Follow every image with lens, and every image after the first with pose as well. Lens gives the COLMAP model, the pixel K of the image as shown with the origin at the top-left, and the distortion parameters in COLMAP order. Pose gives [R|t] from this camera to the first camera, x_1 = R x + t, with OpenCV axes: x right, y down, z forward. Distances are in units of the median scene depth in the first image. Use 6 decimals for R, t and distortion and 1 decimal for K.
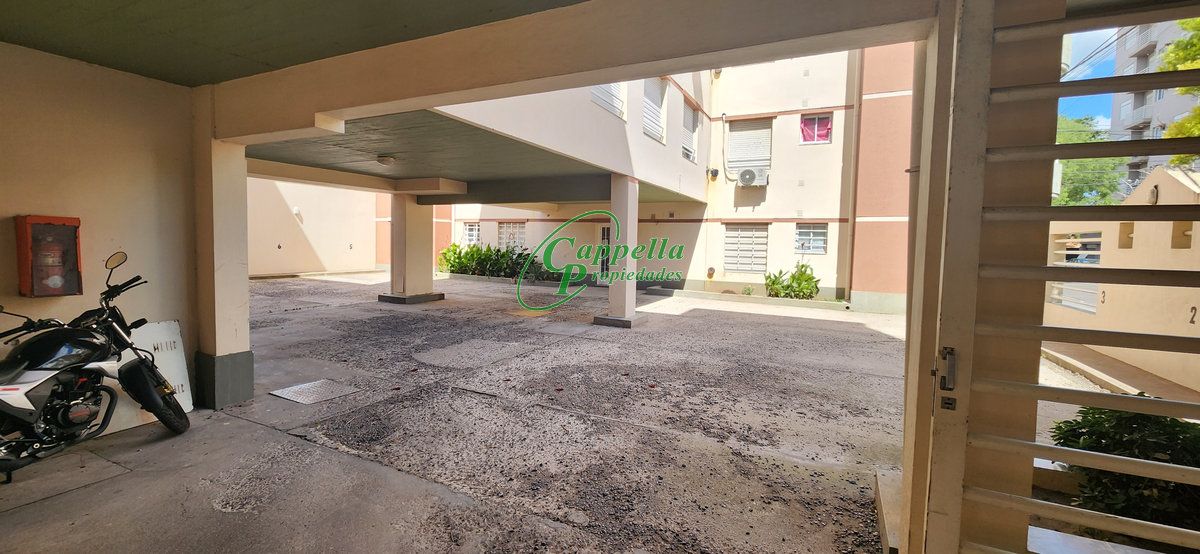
lens RADIAL K [[484.7, 0, 593.7], [0, 484.7, 266.8], [0, 0, 1]] dist [-0.000653, -0.000359]
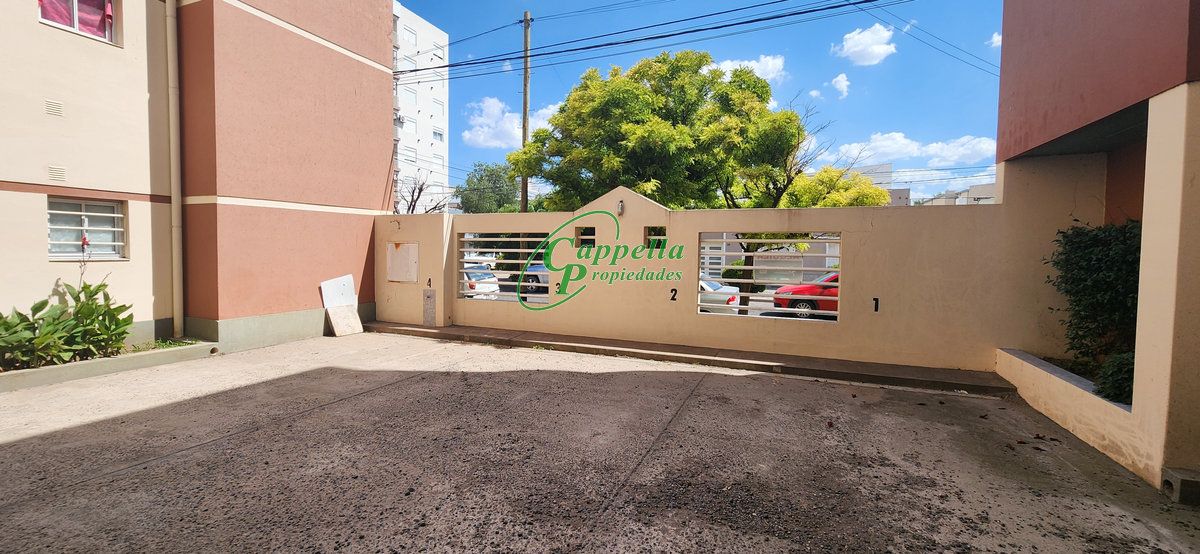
lens RADIAL K [[484.7, 0, 596.1], [0, 484.7, 267.8], [0, 0, 1]] dist [-0.000653, -0.000359]
pose [[-0.066259, -0.061053, 0.995933, -0.083037], [0.036160, 0.997324, 0.063544, -0.035862], [-0.997147, 0.040224, -0.063874, 0.573588]]
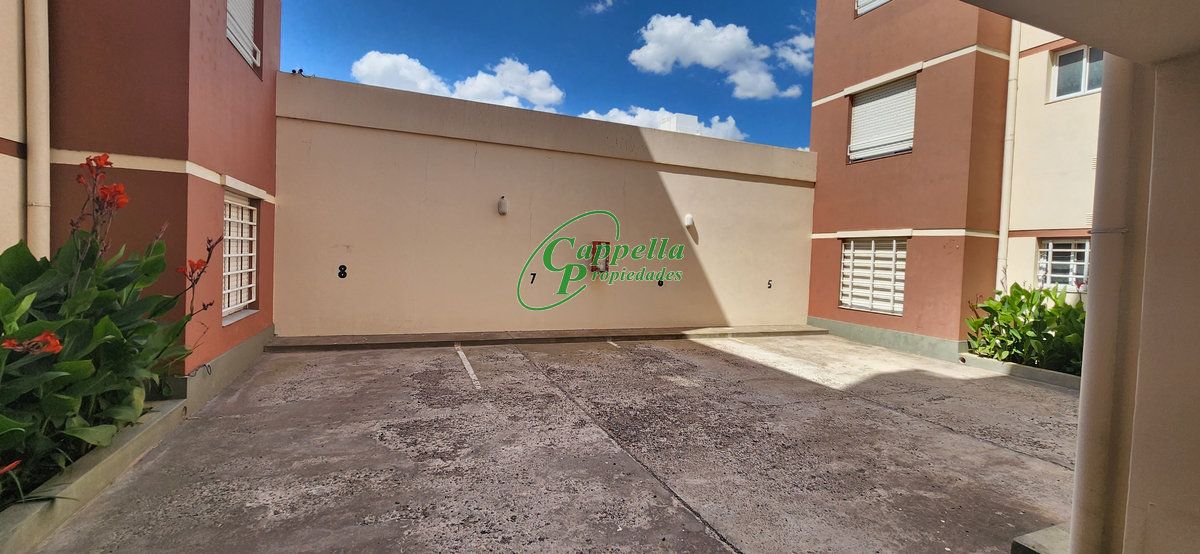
lens RADIAL K [[484.7, 0, 600.3], [0, 484.7, 273.3], [0, 0, 1]] dist [-0.000653, -0.000359]
pose [[0.747549, 0.032881, -0.663392, -0.416144], [-0.056282, 0.998318, -0.013939, -0.053342], [0.661818, 0.047757, 0.748142, 0.678362]]
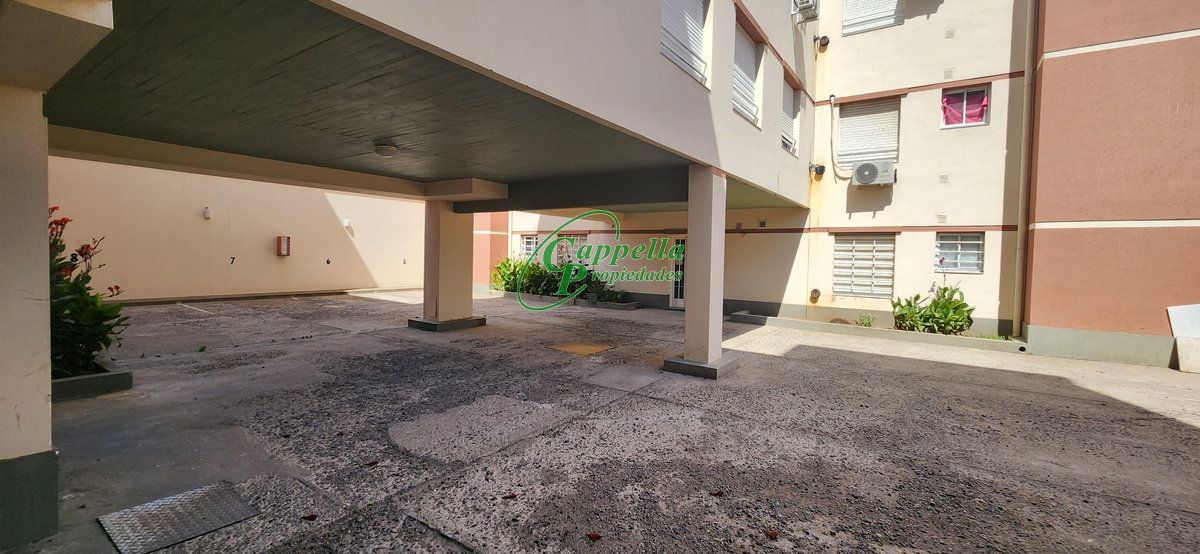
lens RADIAL K [[484.7, 0, 593.5], [0, 484.7, 269.1], [0, 0, 1]] dist [-0.000653, -0.000359]
pose [[0.988685, 0.004213, -0.149946, 0.003138], [-0.007743, 0.999706, -0.022963, -0.012406], [0.149805, 0.023865, 0.988428, 0.193668]]
